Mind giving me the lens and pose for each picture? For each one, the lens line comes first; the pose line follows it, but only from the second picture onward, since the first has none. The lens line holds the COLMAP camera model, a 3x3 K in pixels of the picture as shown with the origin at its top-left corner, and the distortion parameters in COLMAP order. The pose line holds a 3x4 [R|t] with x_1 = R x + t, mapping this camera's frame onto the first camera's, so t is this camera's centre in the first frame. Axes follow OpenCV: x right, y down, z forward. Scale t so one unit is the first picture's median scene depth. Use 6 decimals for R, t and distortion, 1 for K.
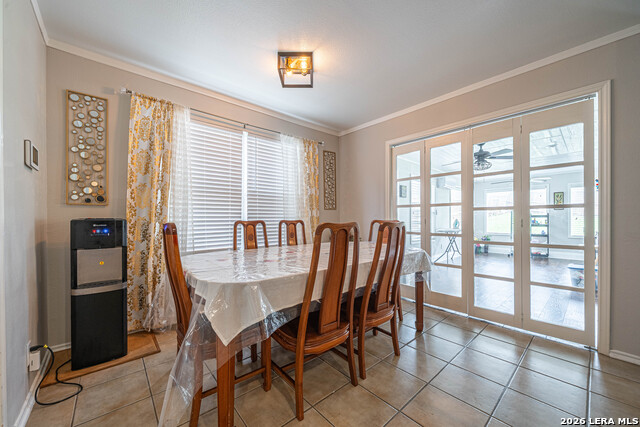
lens RADIAL K [[241.2, 0, 311.9], [0, 241.2, 218.4], [0, 0, 1]] dist [-0.000868, -0.000003]
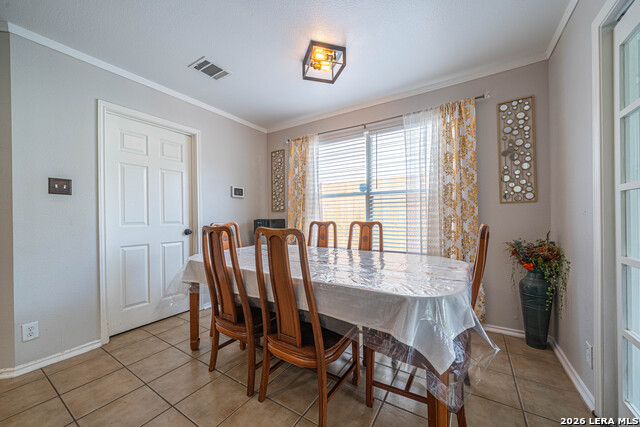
lens RADIAL K [[241.2, 0, 311.9], [0, 241.2, 218.4], [0, 0, 1]] dist [-0.000868, -0.000003]
pose [[0.283109, -0.001528, -0.959086, 0.730617], [-0.004860, 0.999984, -0.003028, -0.000506], [0.959075, 0.005519, 0.283097, 0.609242]]
